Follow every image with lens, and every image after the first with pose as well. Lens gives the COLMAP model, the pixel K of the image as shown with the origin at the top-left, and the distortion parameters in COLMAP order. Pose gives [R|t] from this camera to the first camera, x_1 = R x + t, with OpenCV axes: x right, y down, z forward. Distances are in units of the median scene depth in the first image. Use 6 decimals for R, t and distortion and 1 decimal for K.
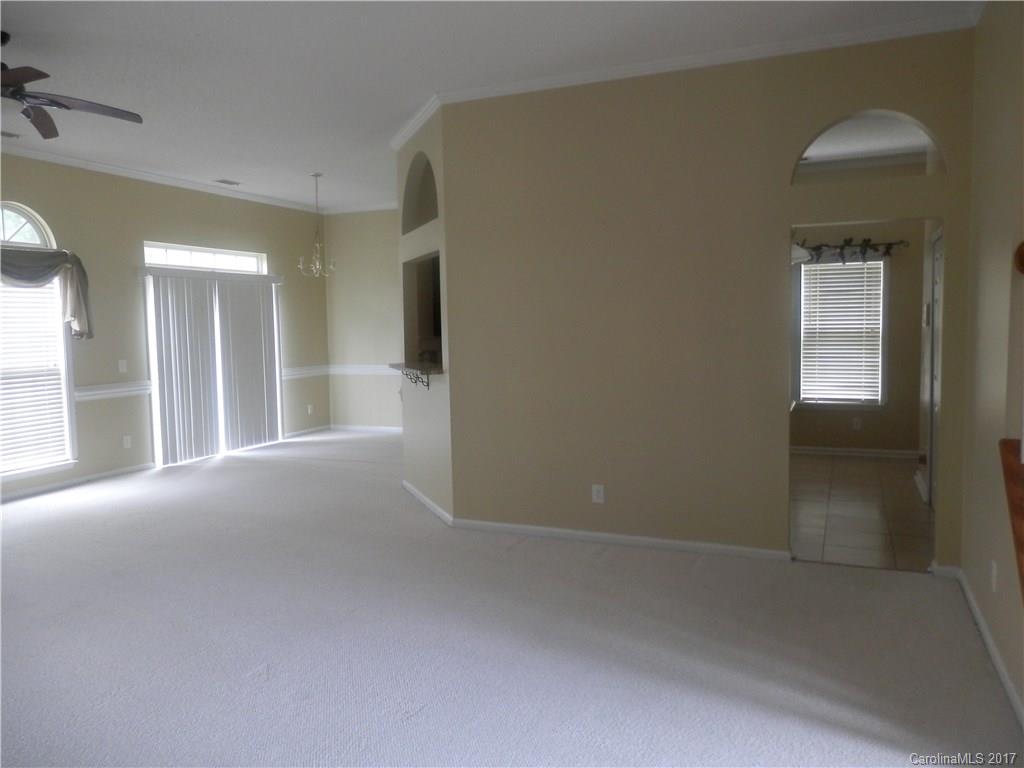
lens RADIAL K [[763.5, 0, 510.6], [0, 763.5, 380.3], [0, 0, 1]] dist [-0.002077, 0.010769]
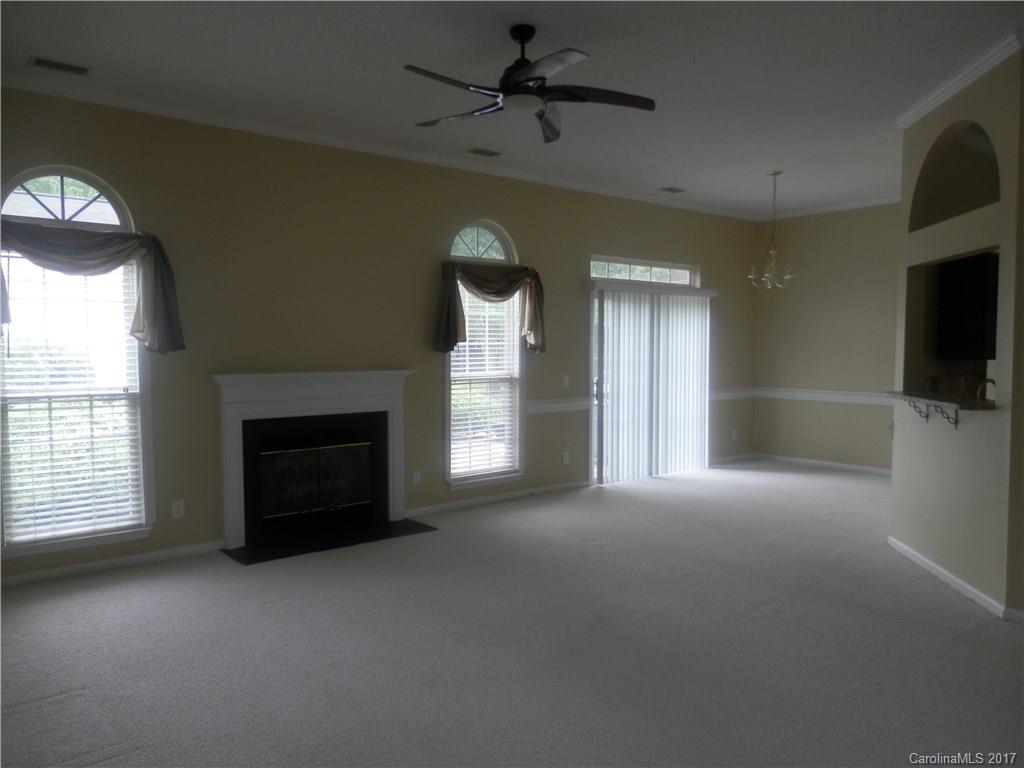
lens RADIAL K [[763.5, 0, 509.8], [0, 763.5, 380.3], [0, 0, 1]] dist [-0.002077, 0.010769]
pose [[0.886610, 0.038891, -0.460880, -0.127973], [-0.049586, 0.998708, -0.011114, -0.004686], [0.459852, 0.032707, 0.887393, 0.093551]]
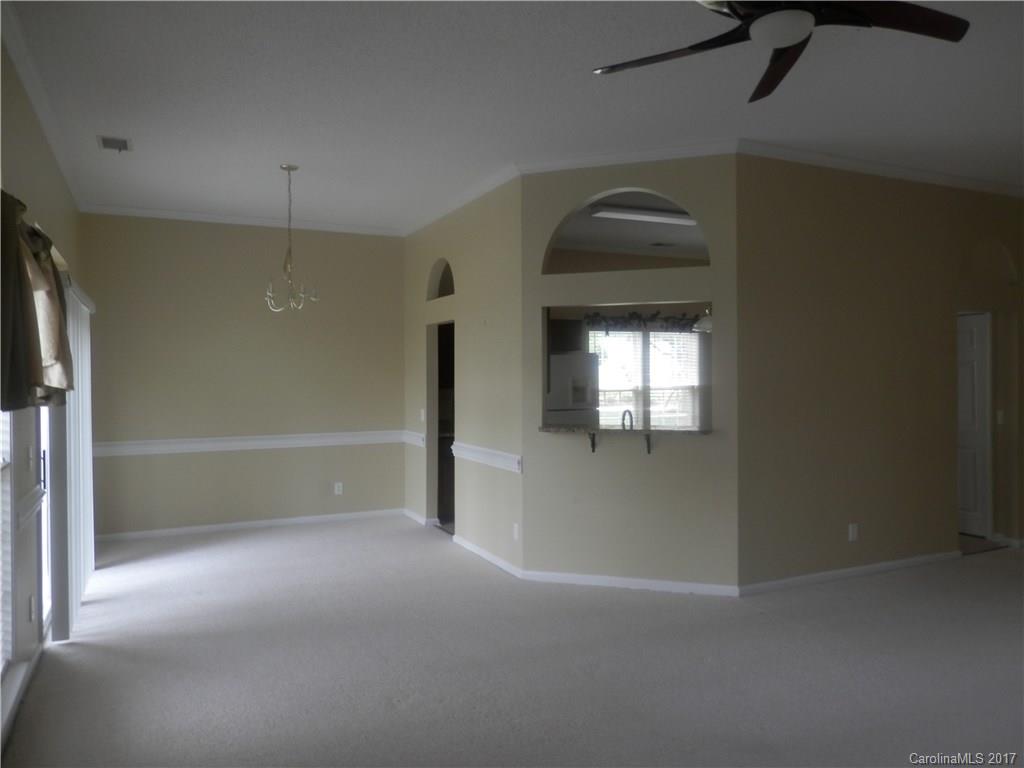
lens RADIAL K [[763.5, 0, 514.4], [0, 763.5, 389.3], [0, 0, 1]] dist [-0.002077, 0.010769]
pose [[0.660561, -0.003050, 0.750766, -0.753941], [0.056121, 0.997395, -0.045326, -0.024965], [-0.748672, 0.072074, 0.659011, 0.458620]]
